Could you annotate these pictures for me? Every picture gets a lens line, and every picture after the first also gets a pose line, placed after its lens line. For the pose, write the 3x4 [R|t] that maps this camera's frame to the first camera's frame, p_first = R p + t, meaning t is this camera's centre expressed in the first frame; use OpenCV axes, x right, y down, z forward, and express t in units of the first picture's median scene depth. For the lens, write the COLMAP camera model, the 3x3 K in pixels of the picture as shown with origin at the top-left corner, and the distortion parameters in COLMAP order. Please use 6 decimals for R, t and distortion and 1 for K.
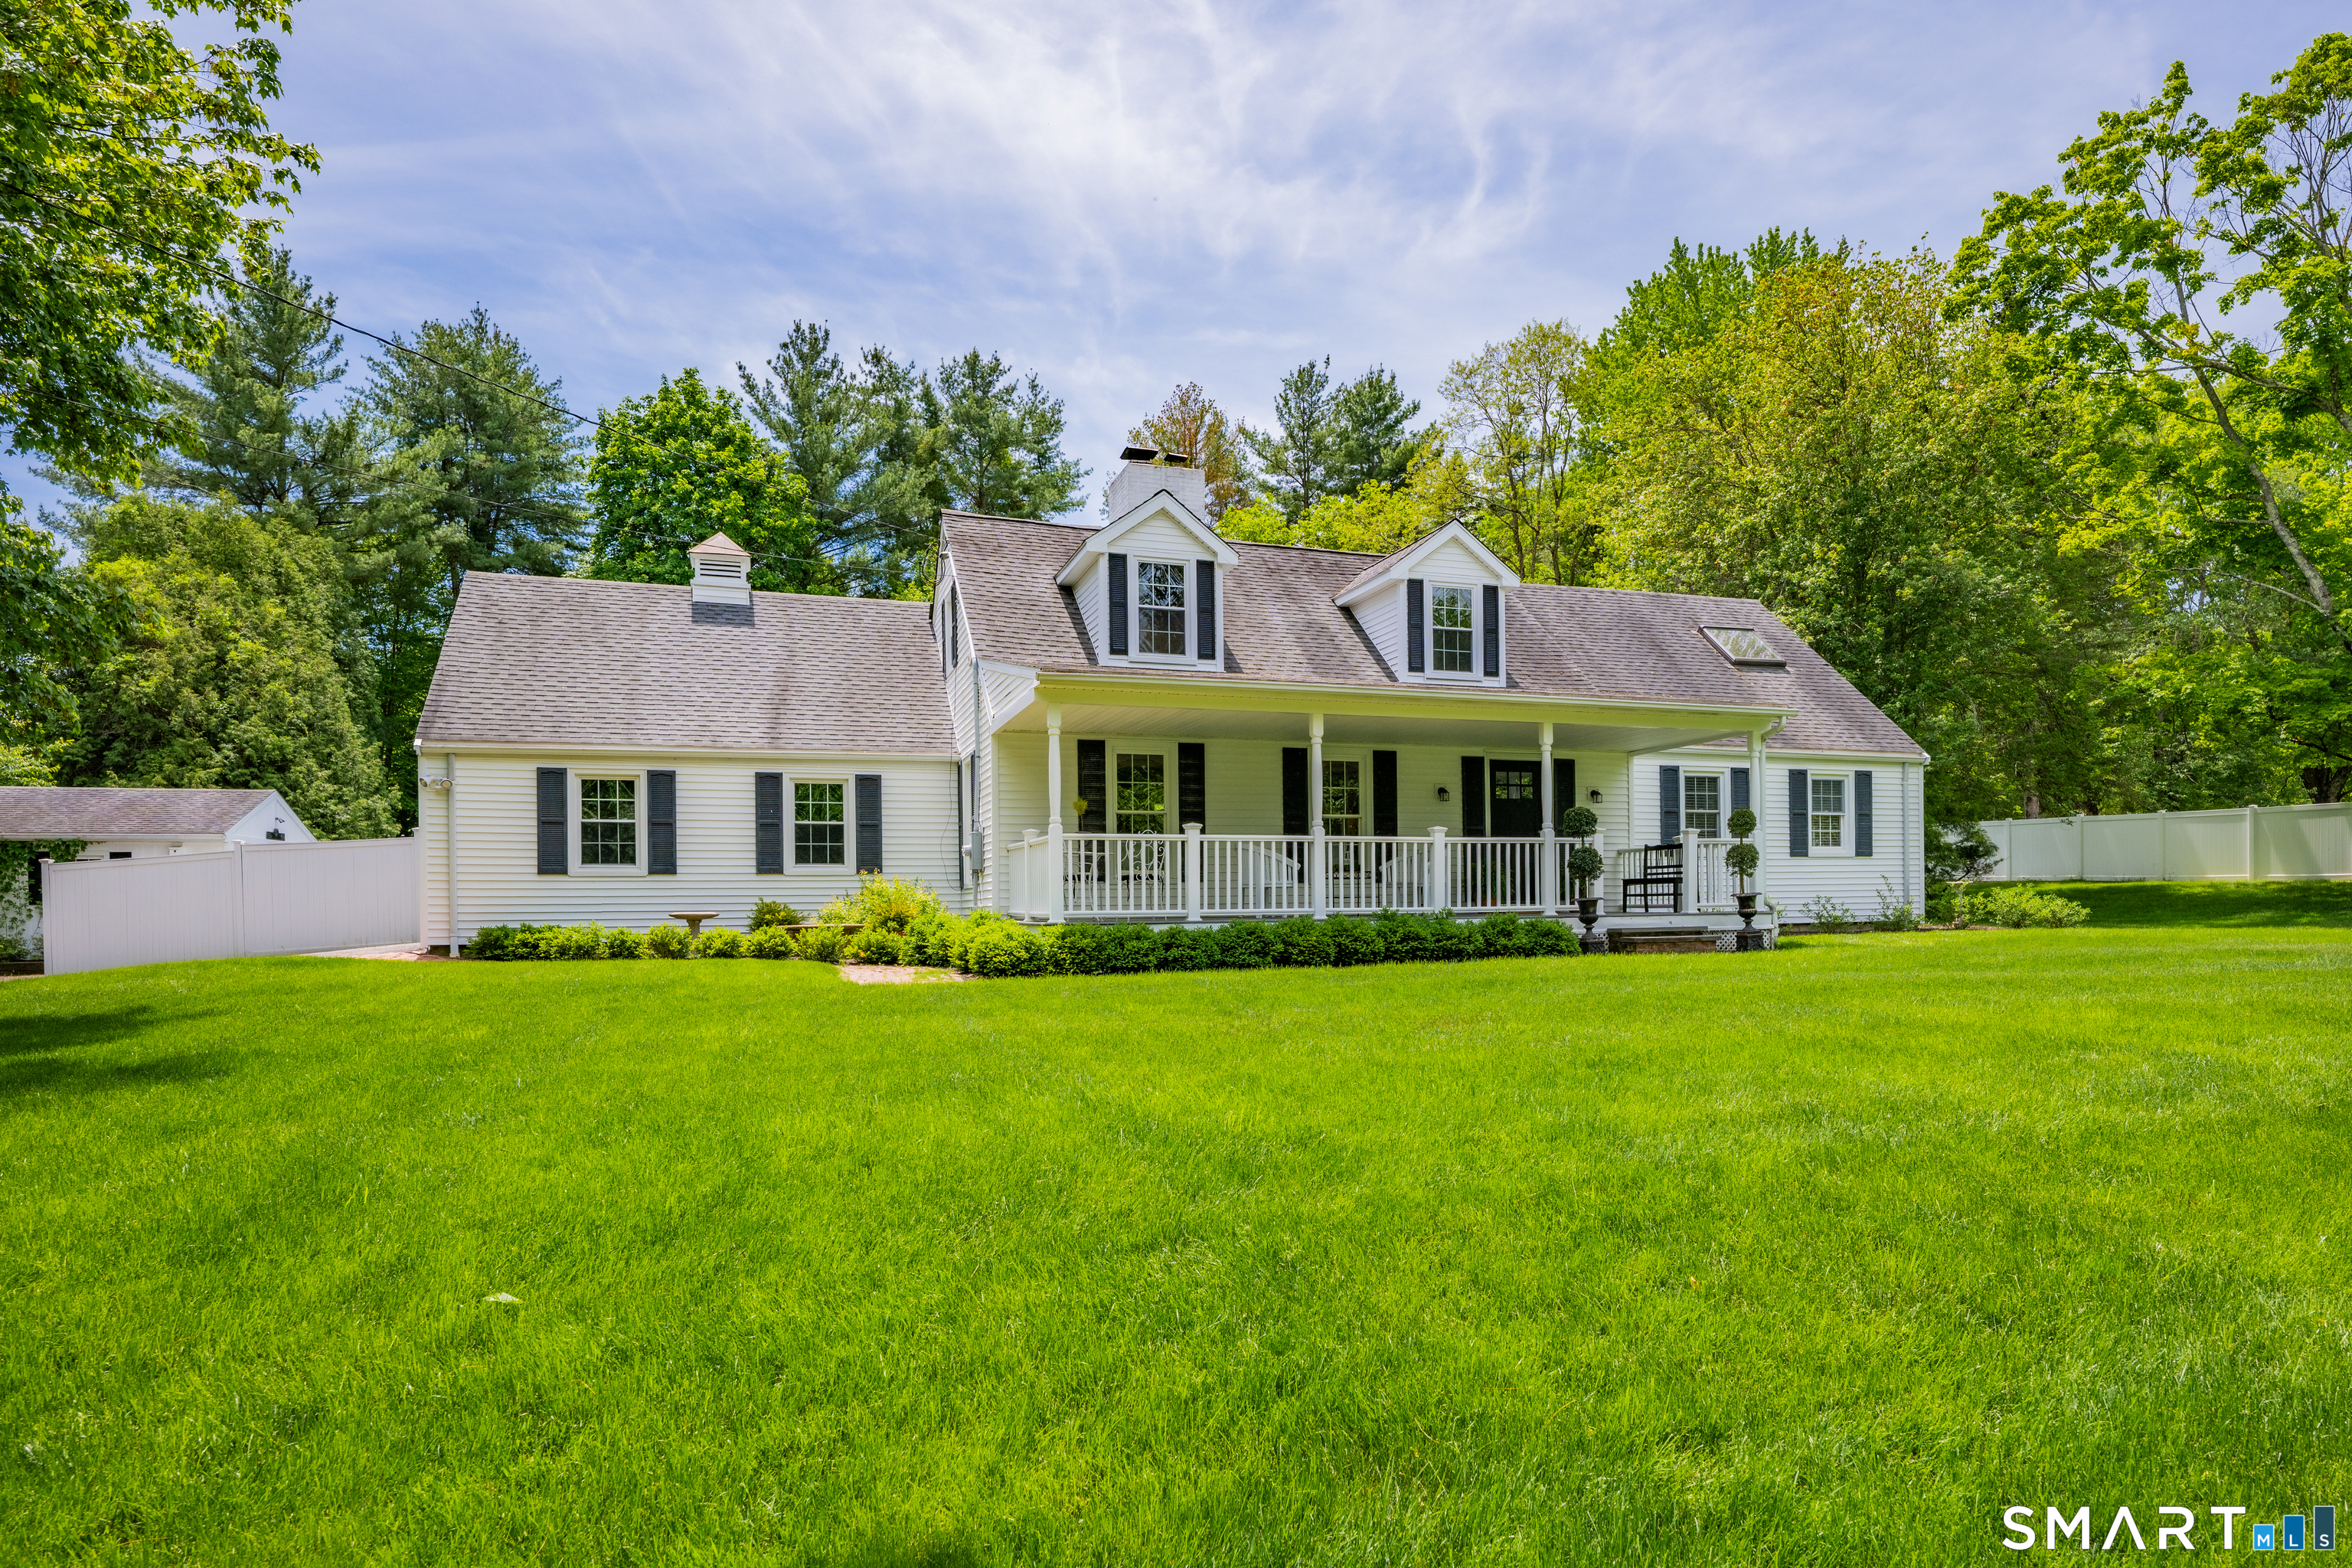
lens RADIAL K [[1386.6, 0, 1171.5], [0, 1386.6, 904.9], [0, 0, 1]] dist [-0.007093, -0.001395]
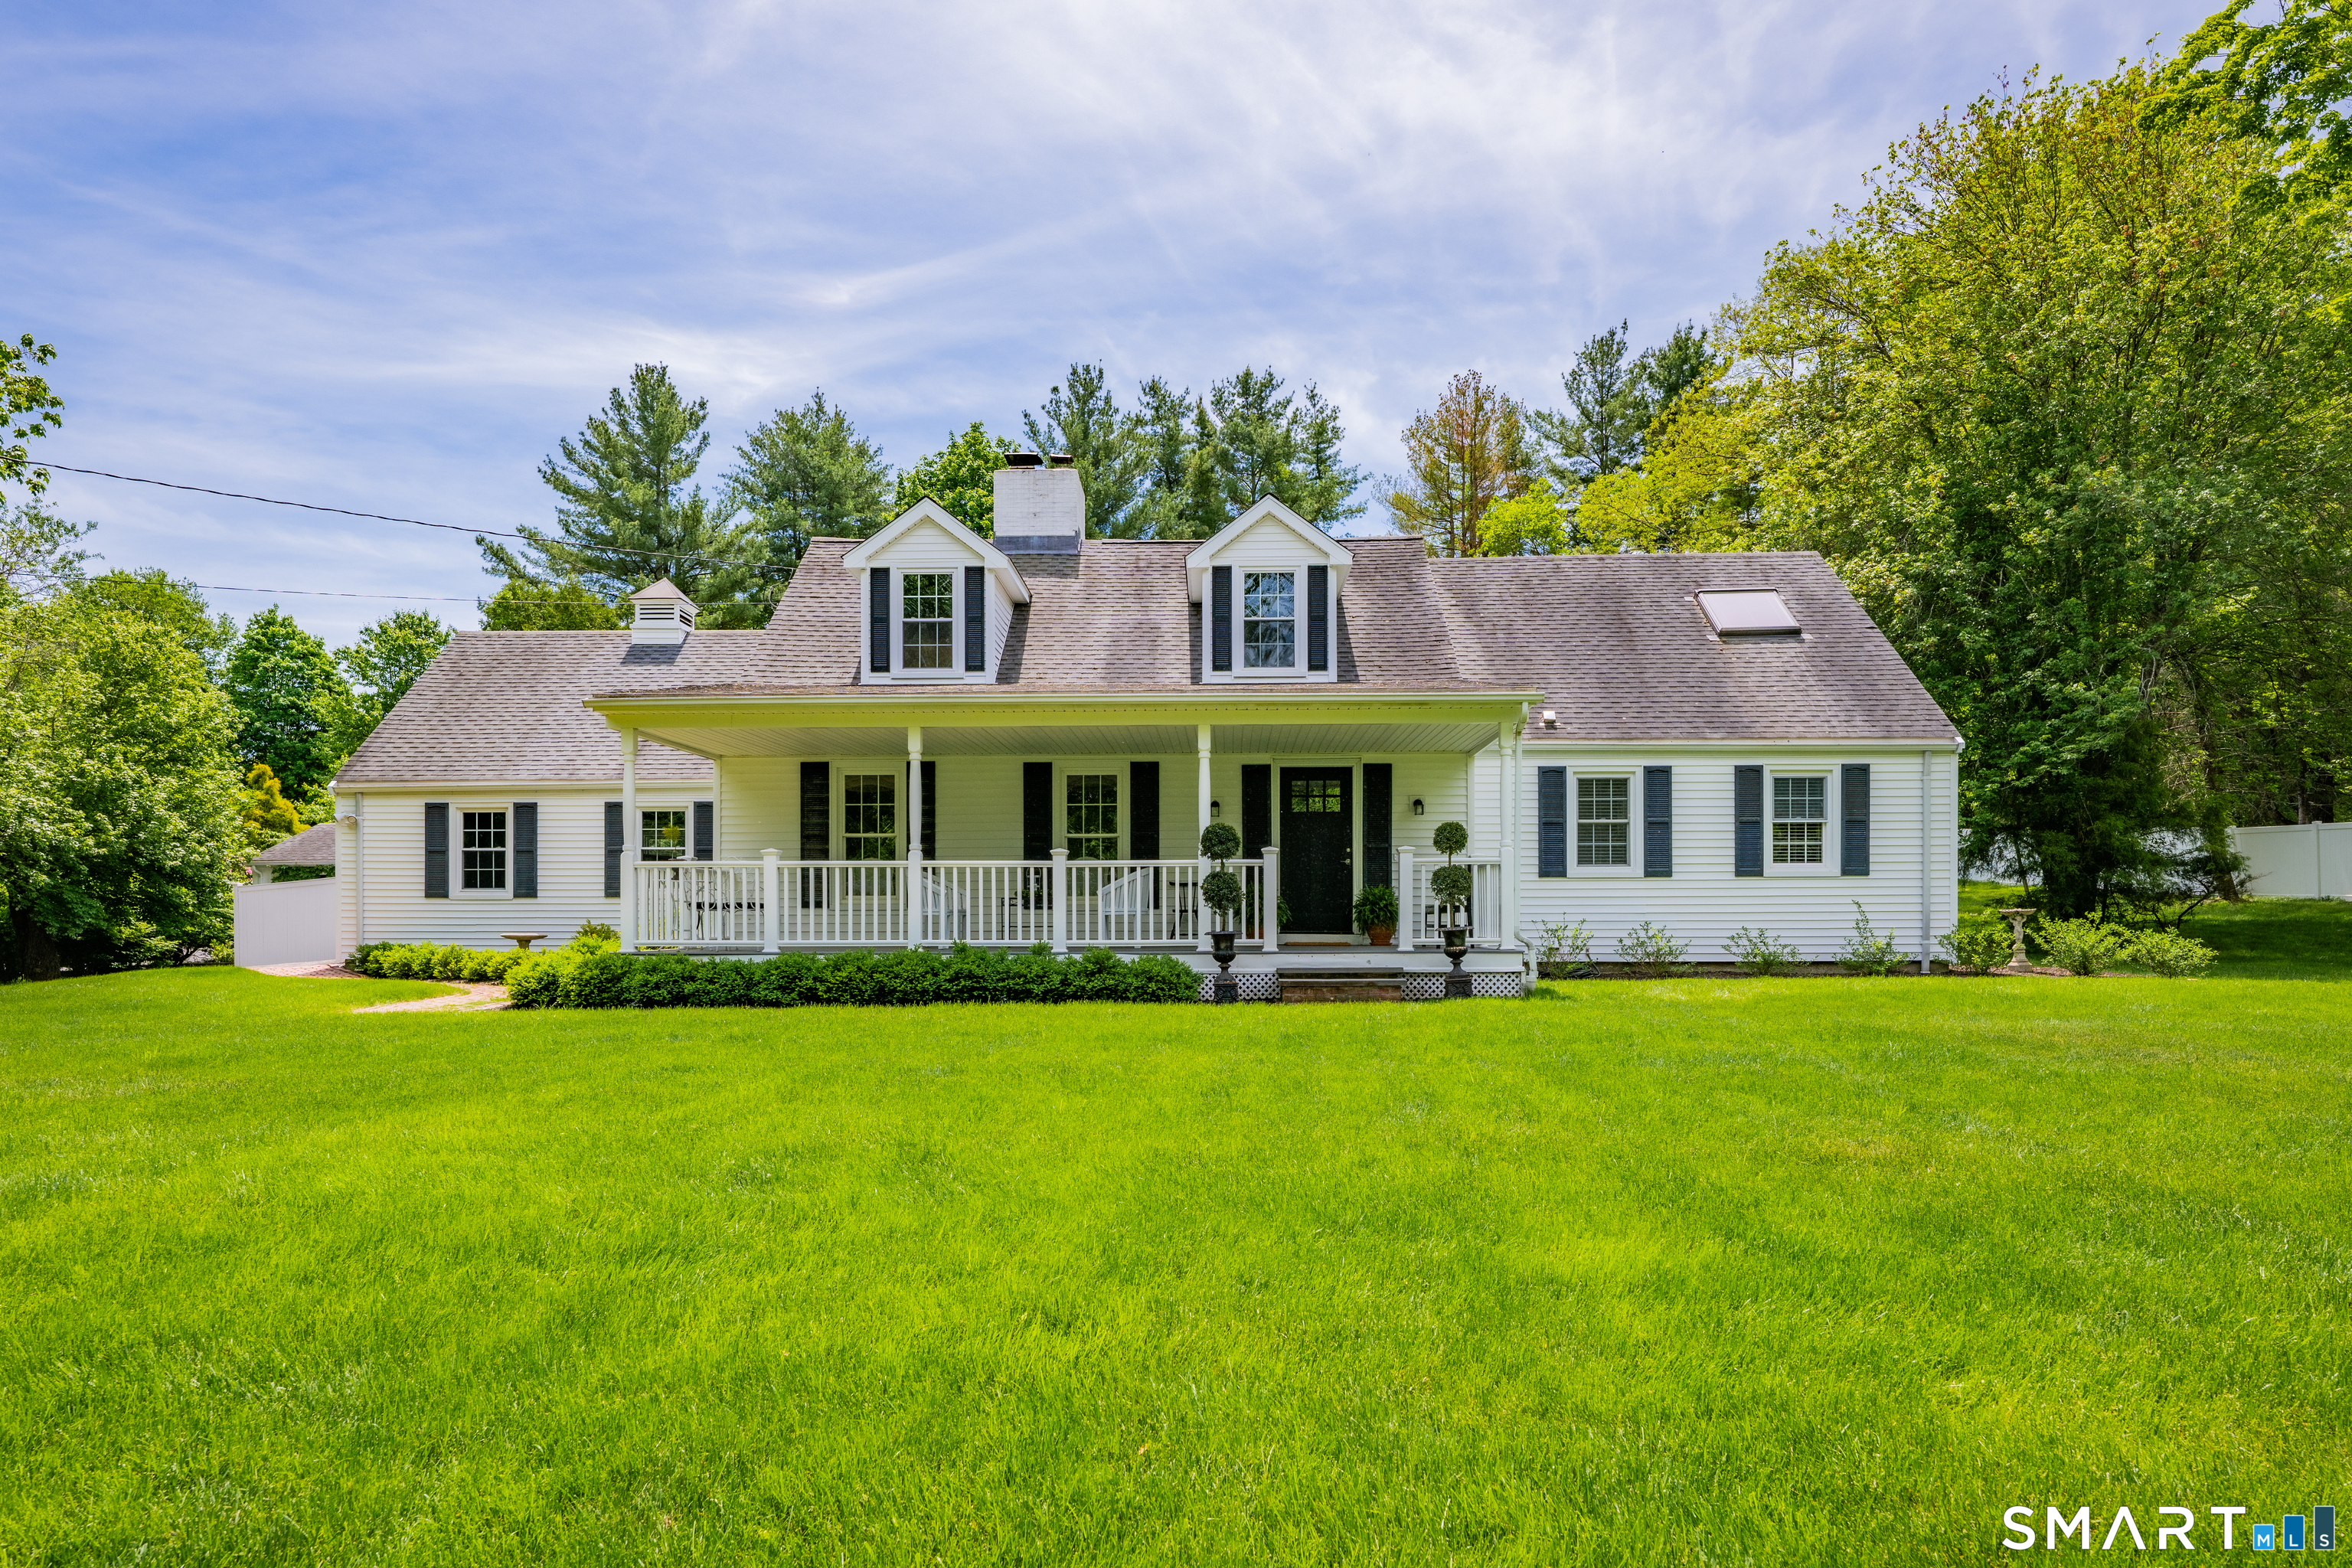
lens RADIAL K [[1386.6, 0, 1171.5], [0, 1386.6, 904.9], [0, 0, 1]] dist [-0.007093, -0.001395]
pose [[0.928728, 0.003845, -0.370741, 0.438669], [-0.008857, 0.999891, -0.011819, -0.007312], [0.370655, 0.014260, 0.928661, 0.155635]]
